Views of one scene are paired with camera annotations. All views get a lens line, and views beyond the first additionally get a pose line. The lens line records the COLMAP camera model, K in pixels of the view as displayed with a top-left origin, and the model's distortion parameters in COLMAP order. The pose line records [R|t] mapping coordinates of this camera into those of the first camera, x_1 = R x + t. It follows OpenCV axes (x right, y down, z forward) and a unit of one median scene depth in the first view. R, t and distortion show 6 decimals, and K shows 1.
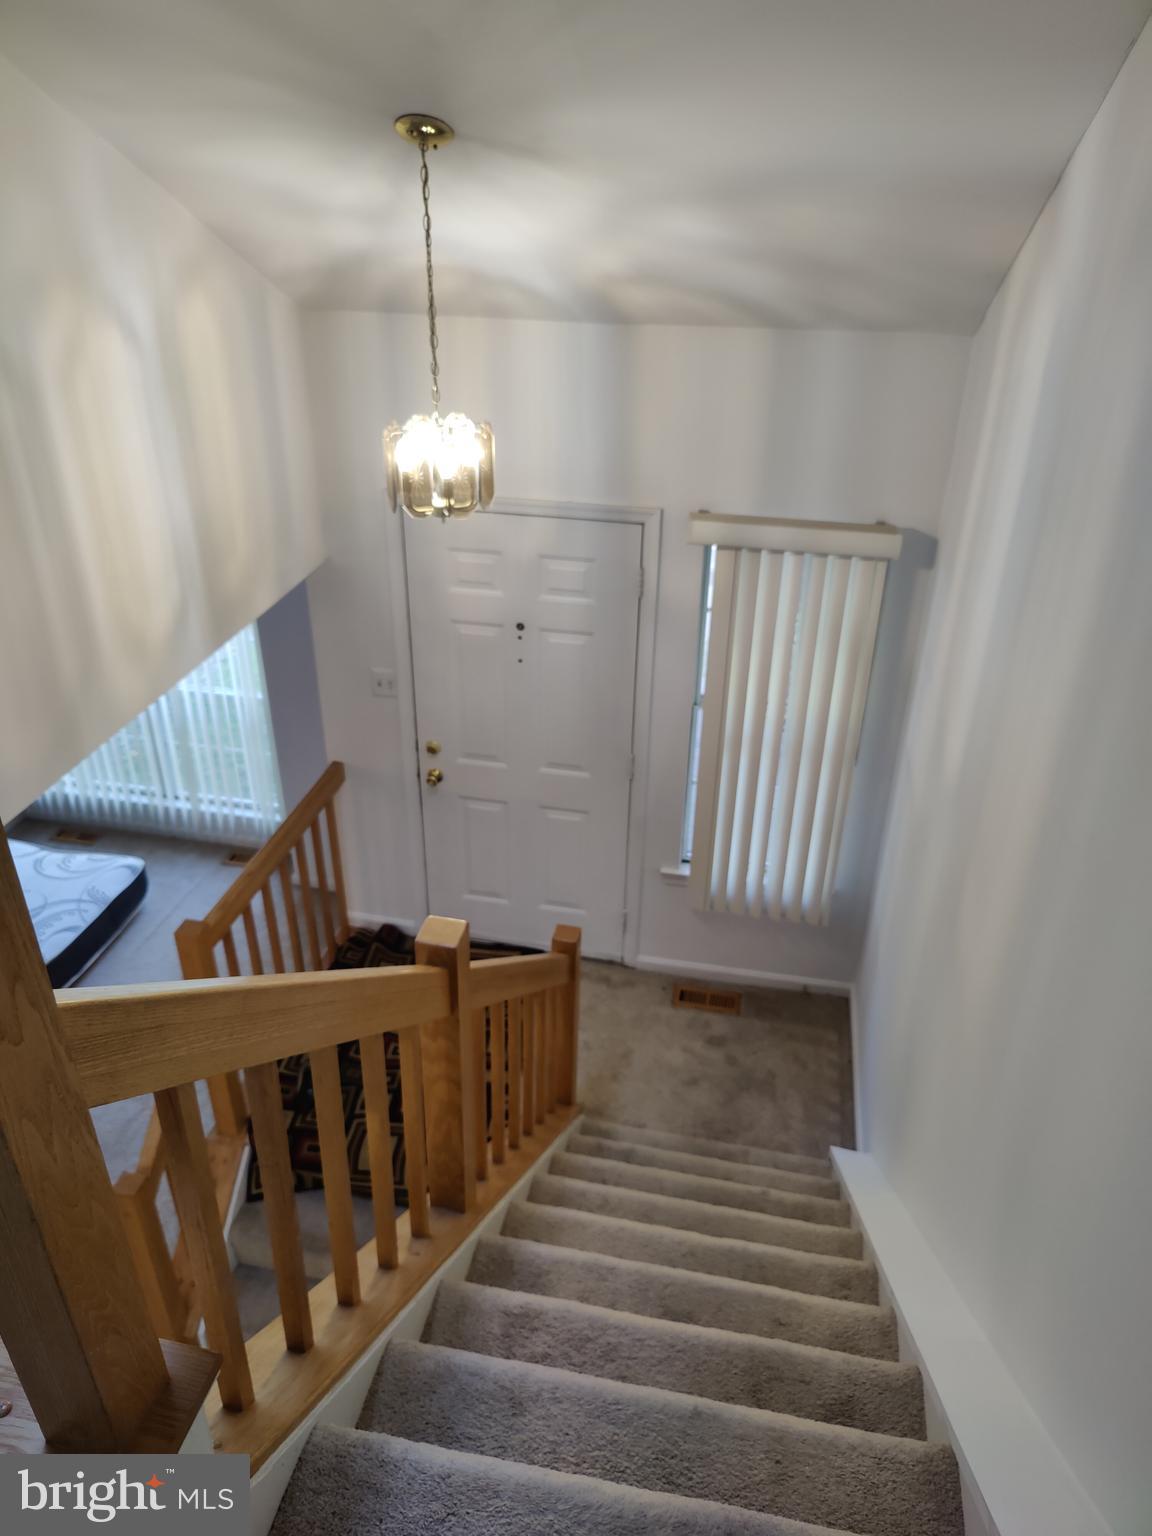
lens RADIAL K [[1074.1, 0, 576.0], [0, 1074.1, 768.0], [0, 0, 1]] dist [0.006212, 0.000049]
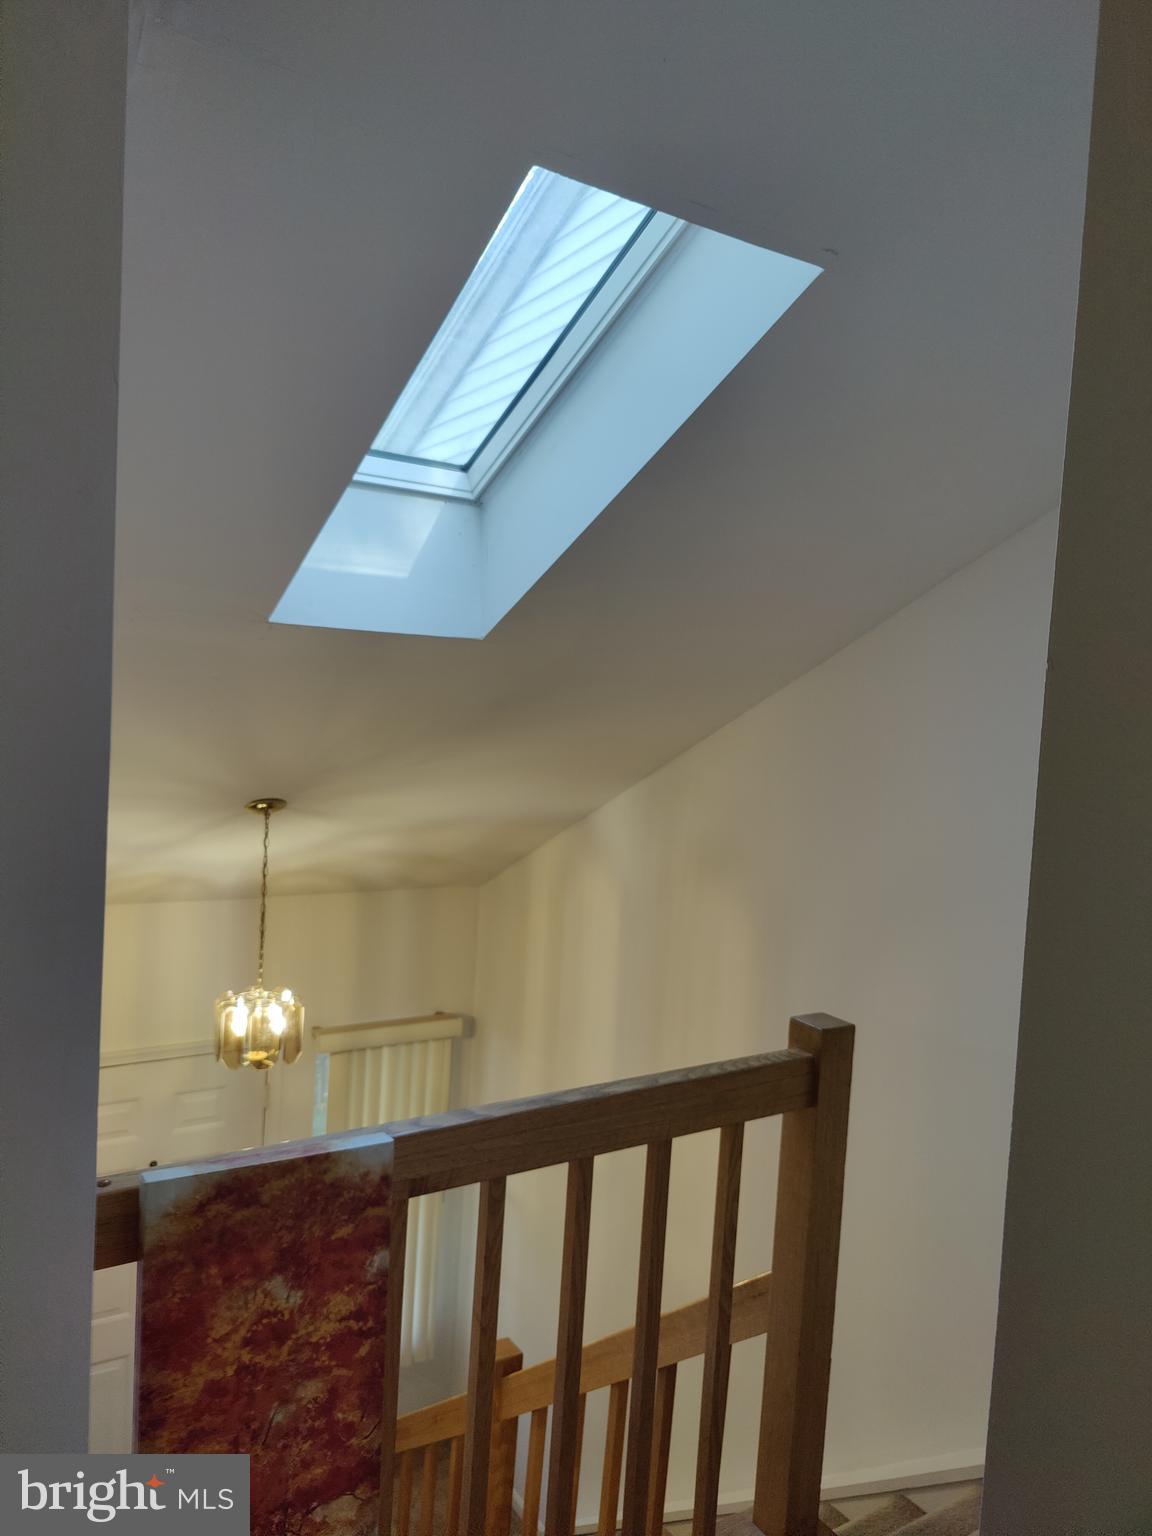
lens RADIAL K [[1074.1, 0, 576.0], [0, 1074.1, 768.0], [0, 0, 1]] dist [0.006212, 0.000049]
pose [[0.722345, -0.014021, 0.691390, -0.552907], [0.307792, 0.901822, -0.303284, -0.035493], [-0.619259, 0.431880, 0.655743, -0.170726]]
